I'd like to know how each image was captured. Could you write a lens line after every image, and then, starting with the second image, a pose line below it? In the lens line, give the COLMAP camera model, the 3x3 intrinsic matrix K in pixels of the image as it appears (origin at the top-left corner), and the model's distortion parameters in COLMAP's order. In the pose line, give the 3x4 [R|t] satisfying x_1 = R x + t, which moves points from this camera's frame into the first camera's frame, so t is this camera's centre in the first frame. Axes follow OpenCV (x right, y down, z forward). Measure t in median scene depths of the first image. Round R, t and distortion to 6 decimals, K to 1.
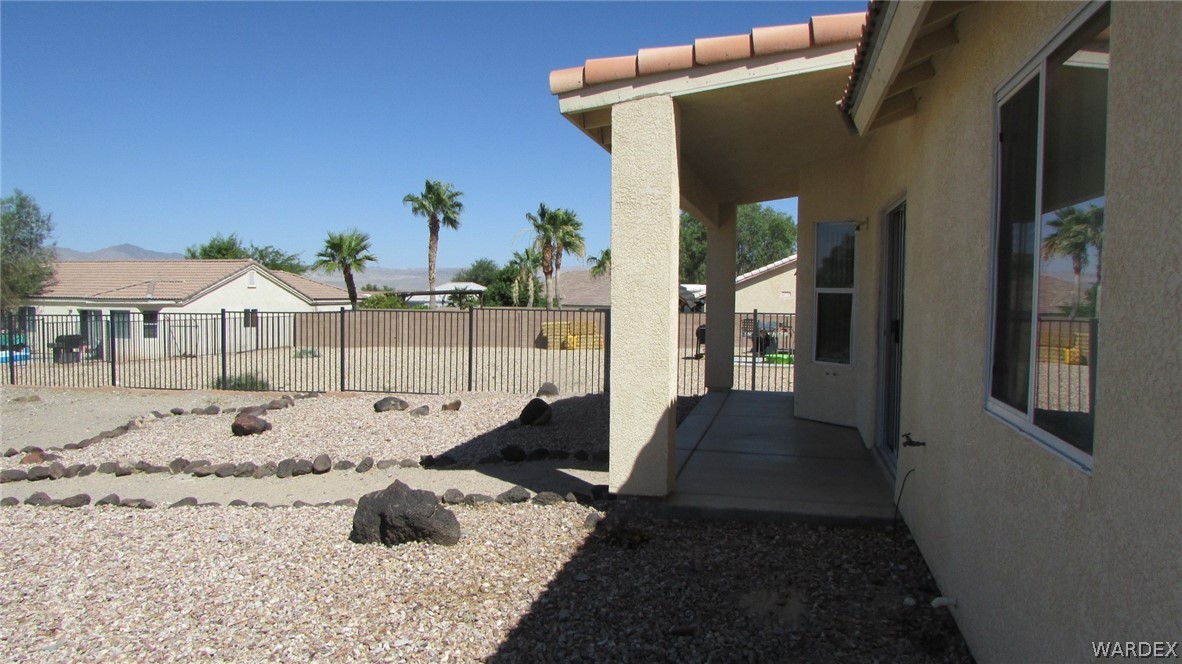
lens RADIAL K [[879.2, 0, 591.0], [0, 879.2, 332.0], [0, 0, 1]] dist [-0.005226, 0.007828]
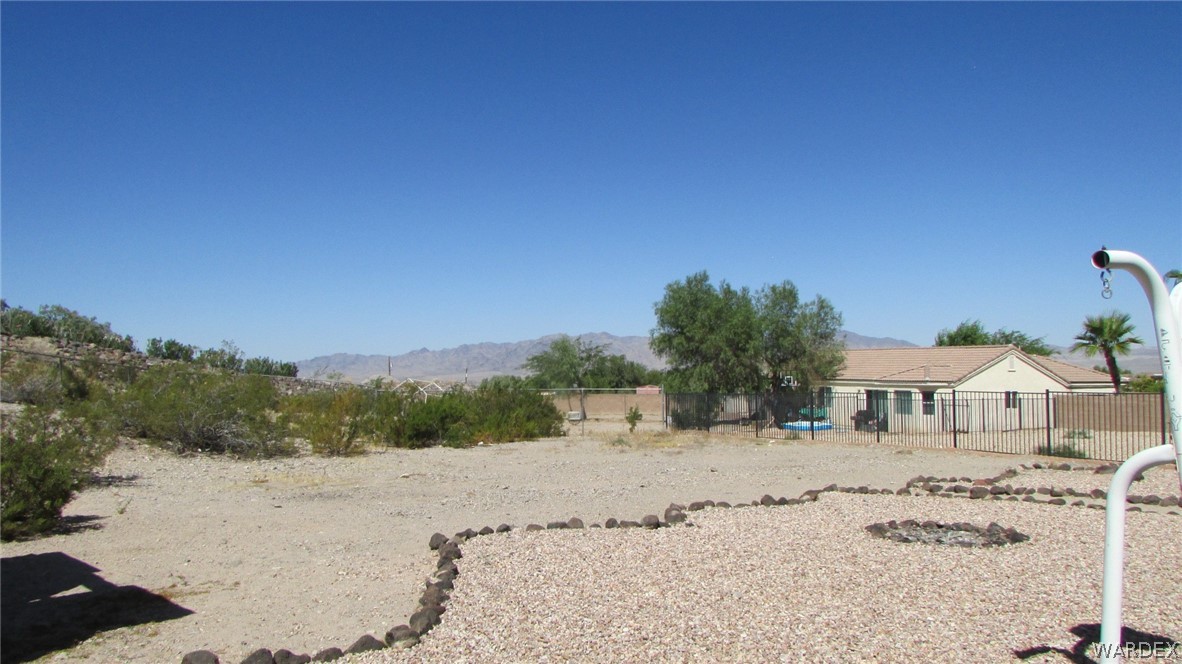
lens RADIAL K [[879.2, 0, 591.0], [0, 879.2, 332.0], [0, 0, 1]] dist [-0.005226, 0.007828]
pose [[0.716609, -0.033193, -0.696685, -0.005585], [-0.032022, 0.996248, -0.080404, 0.004795], [0.696740, 0.079927, 0.712857, -0.129867]]
